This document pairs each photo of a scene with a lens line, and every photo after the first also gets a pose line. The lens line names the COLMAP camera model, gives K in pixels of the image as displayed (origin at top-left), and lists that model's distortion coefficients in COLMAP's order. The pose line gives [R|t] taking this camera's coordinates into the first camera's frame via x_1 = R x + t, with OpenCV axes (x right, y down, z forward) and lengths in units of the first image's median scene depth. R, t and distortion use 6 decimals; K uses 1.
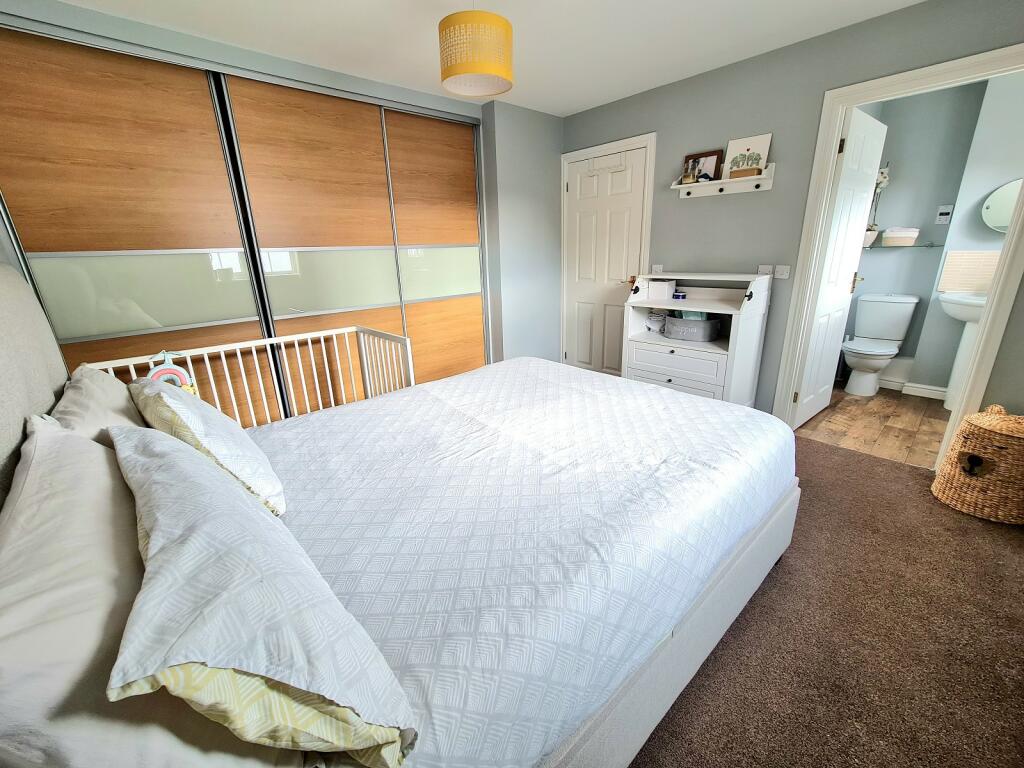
lens RADIAL K [[419.6, 0, 512.4], [0, 419.6, 380.9], [0, 0, 1]] dist [0.002957, 0.000185]
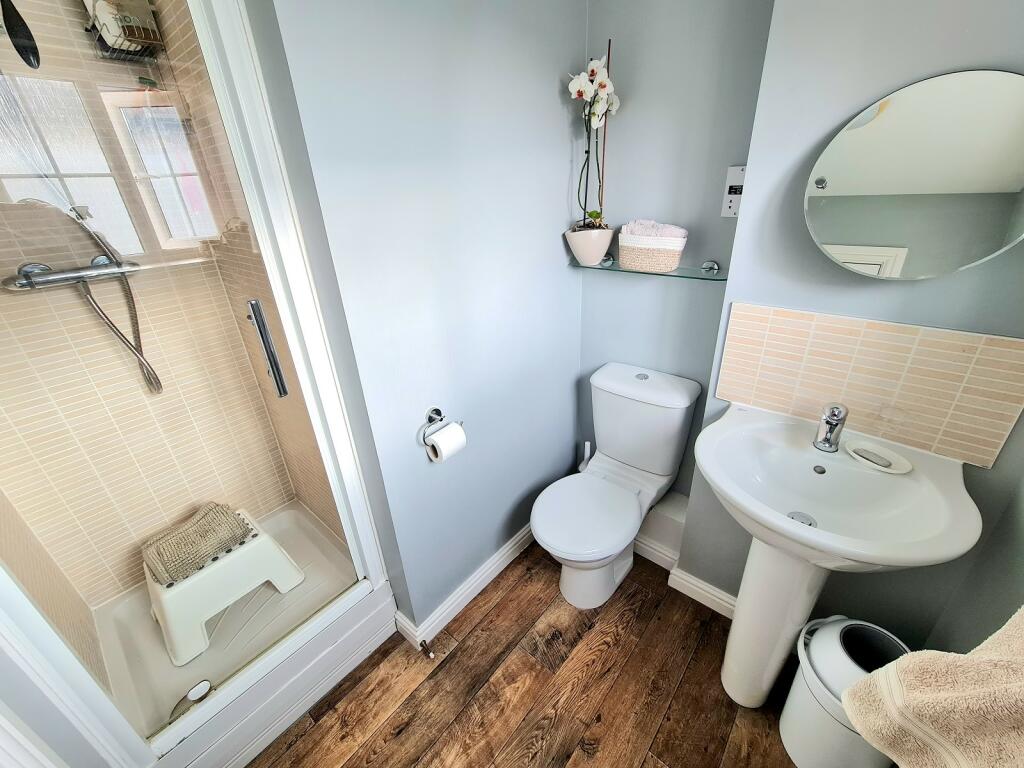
lens RADIAL K [[419.6, 0, 511.3], [0, 419.6, 384.6], [0, 0, 1]] dist [0.002957, 0.000185]
pose [[0.991822, -0.066732, 0.108795, 0.757596], [0.051374, 0.989056, 0.138308, -0.281468], [-0.116834, -0.131587, 0.984396, 0.617499]]
